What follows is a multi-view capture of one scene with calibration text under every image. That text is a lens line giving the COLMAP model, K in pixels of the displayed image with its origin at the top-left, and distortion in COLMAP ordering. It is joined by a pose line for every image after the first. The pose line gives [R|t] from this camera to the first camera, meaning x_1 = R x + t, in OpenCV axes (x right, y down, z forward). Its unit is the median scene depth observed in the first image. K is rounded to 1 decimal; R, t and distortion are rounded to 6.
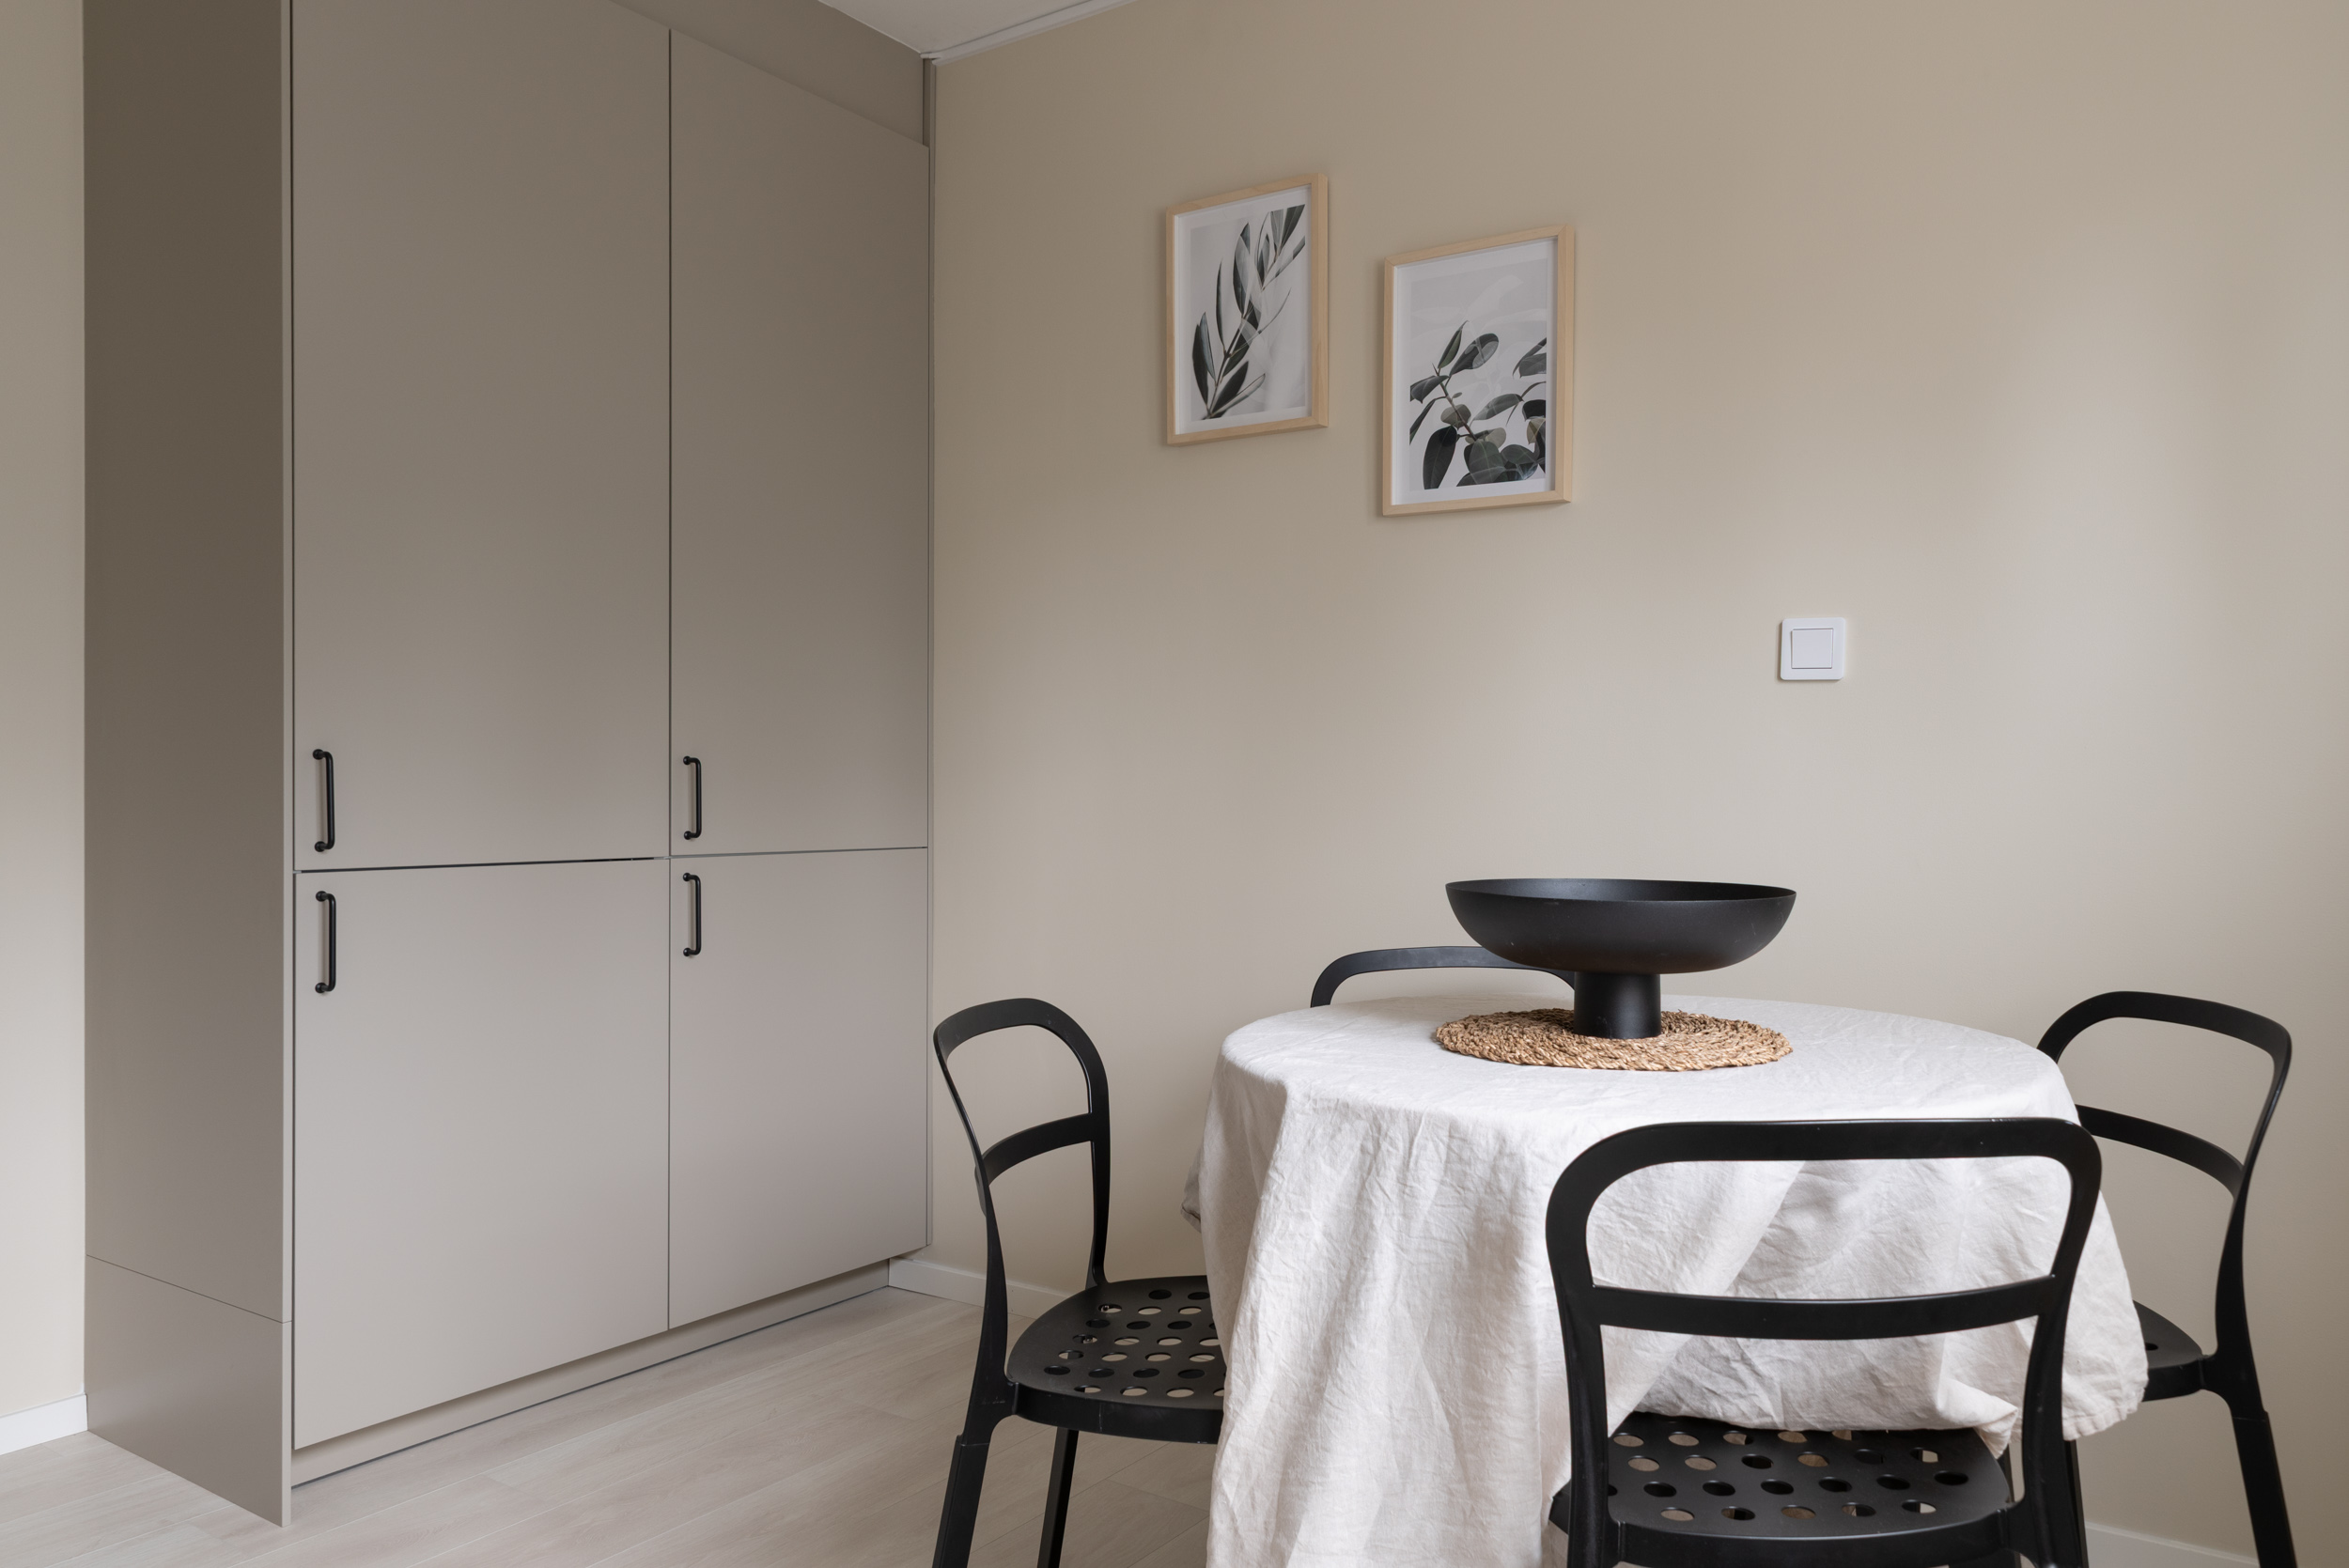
lens RADIAL K [[1569.0, 0, 1174.5], [0, 1569.0, 784.0], [0, 0, 1]] dist [0.001817, 0.000219]
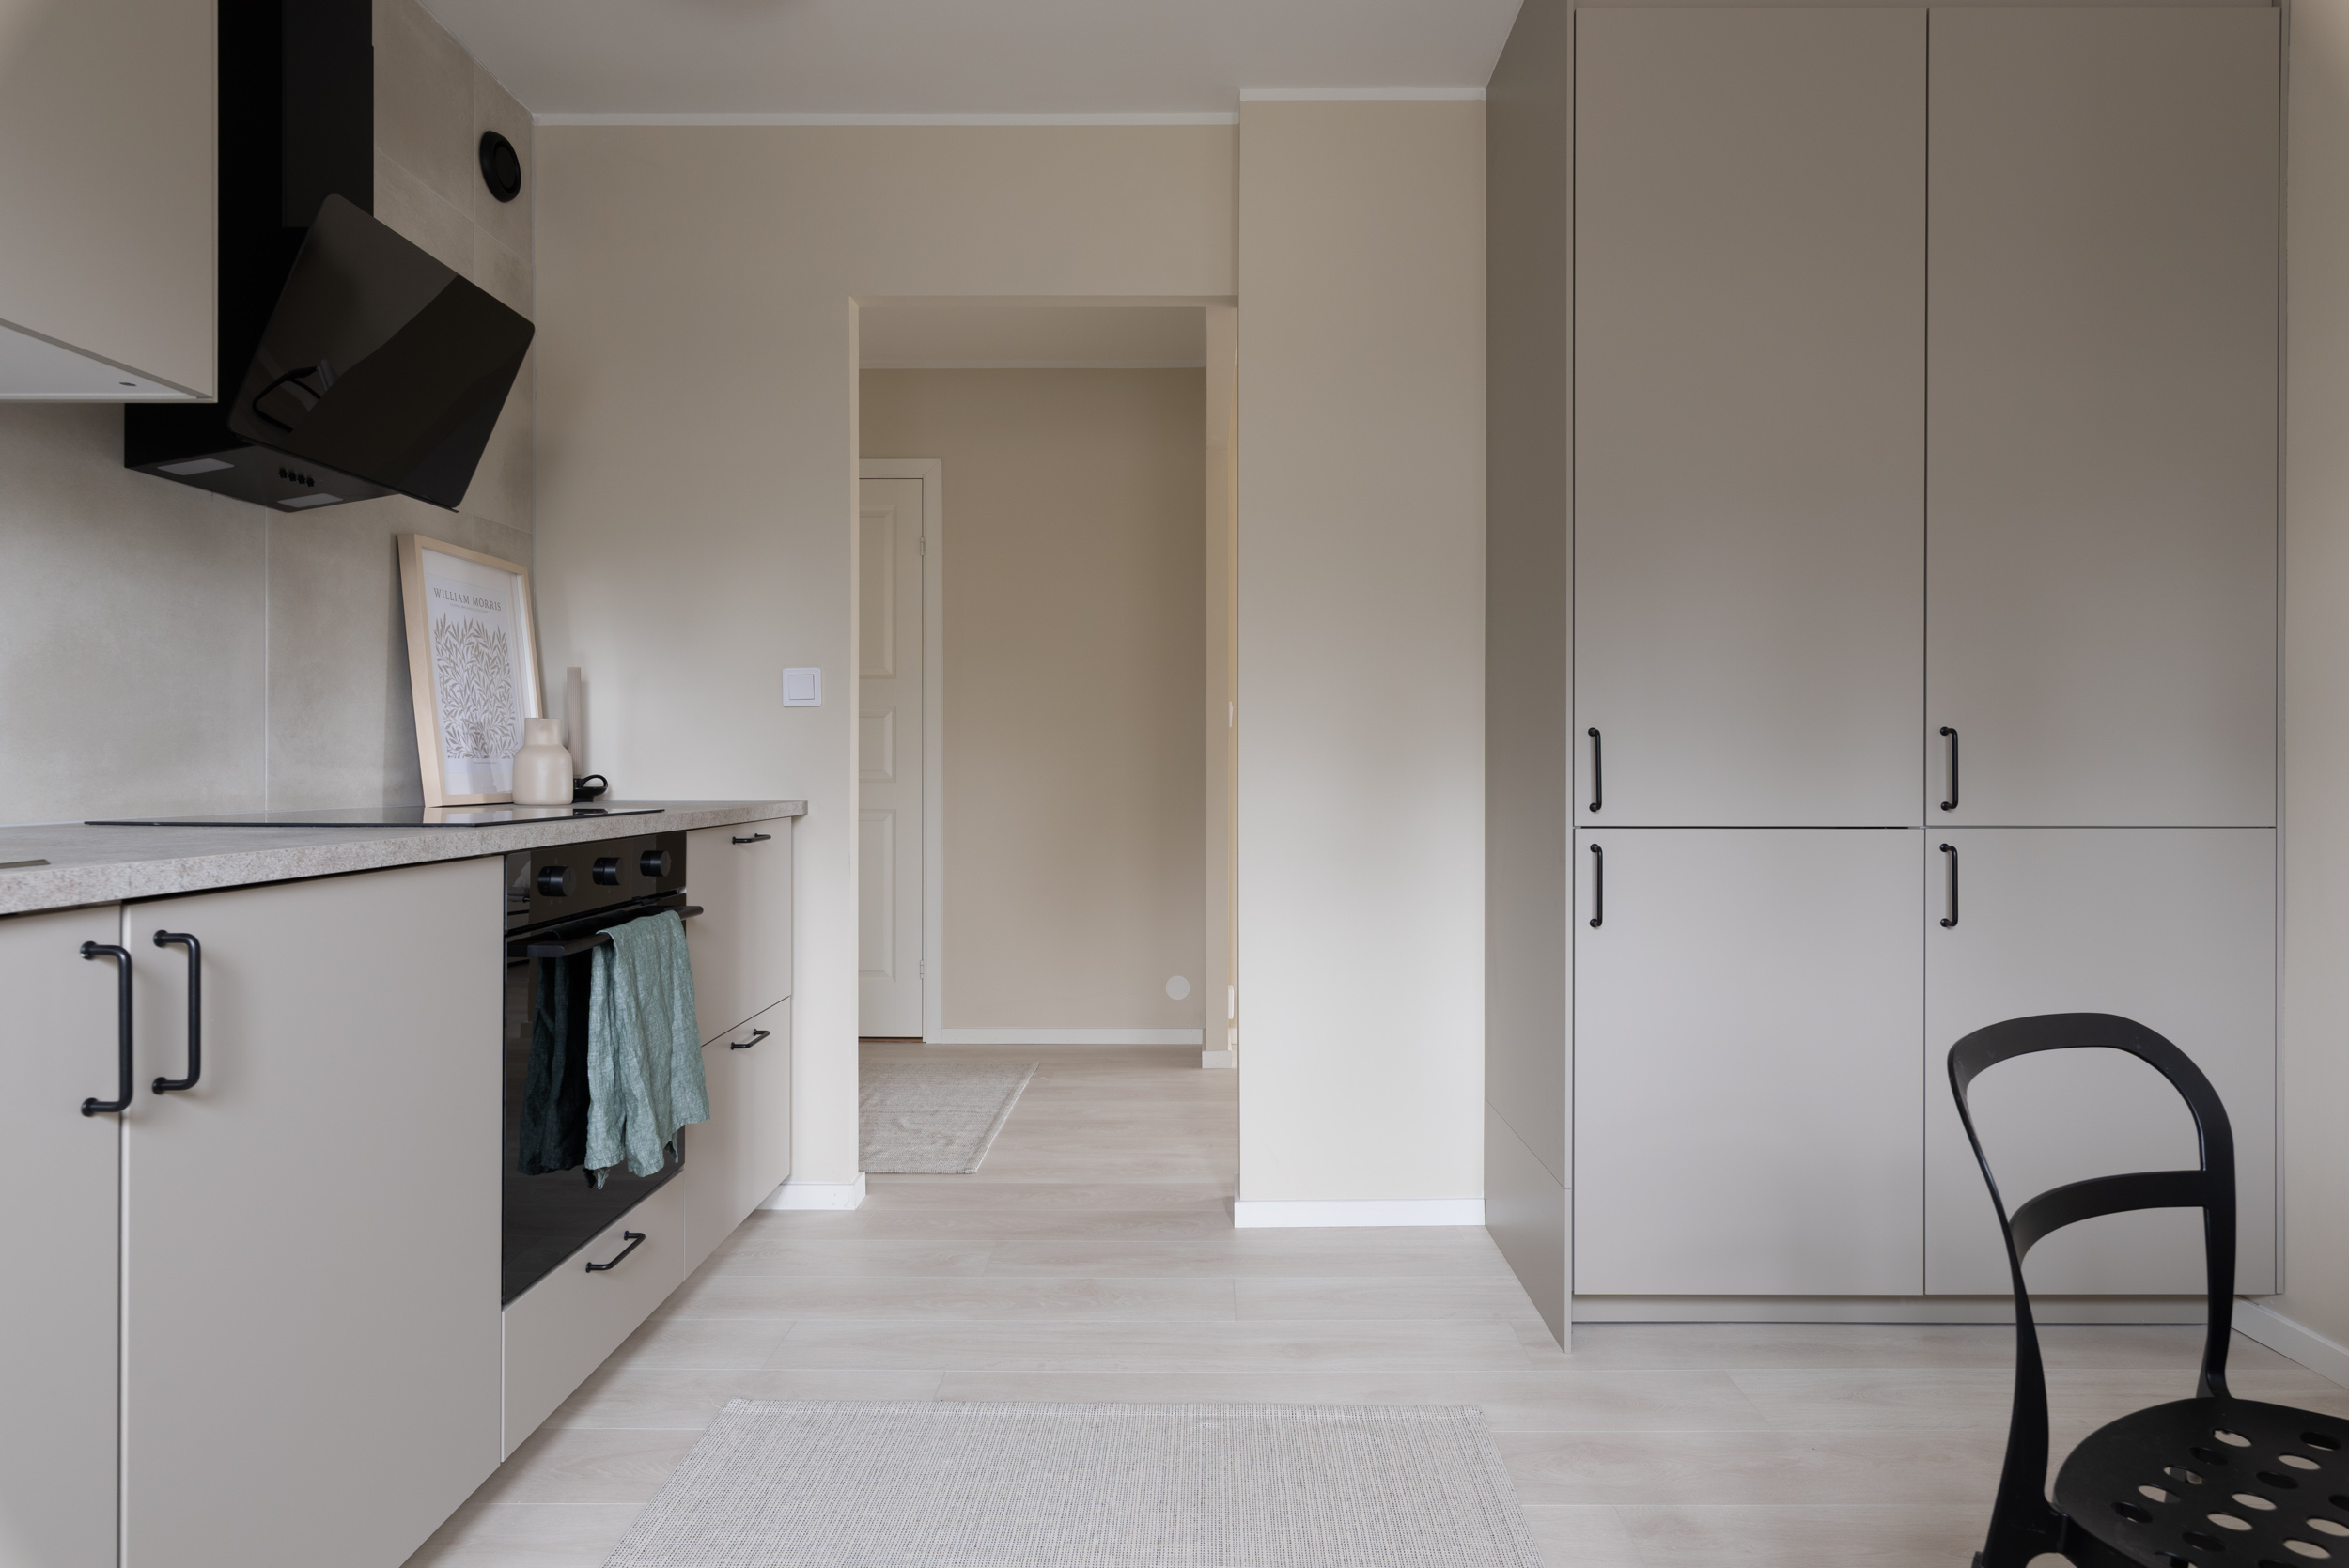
lens RADIAL K [[1311.9, 0, 1179.8], [0, 1311.9, 756.5], [0, 0, 1]] dist [0.003136, -0.011641]
pose [[0.588660, -0.002841, -0.808376, 0.089261], [0.005243, 0.999986, 0.000304, -0.001781], [0.808364, -0.004418, 0.588667, 0.132660]]
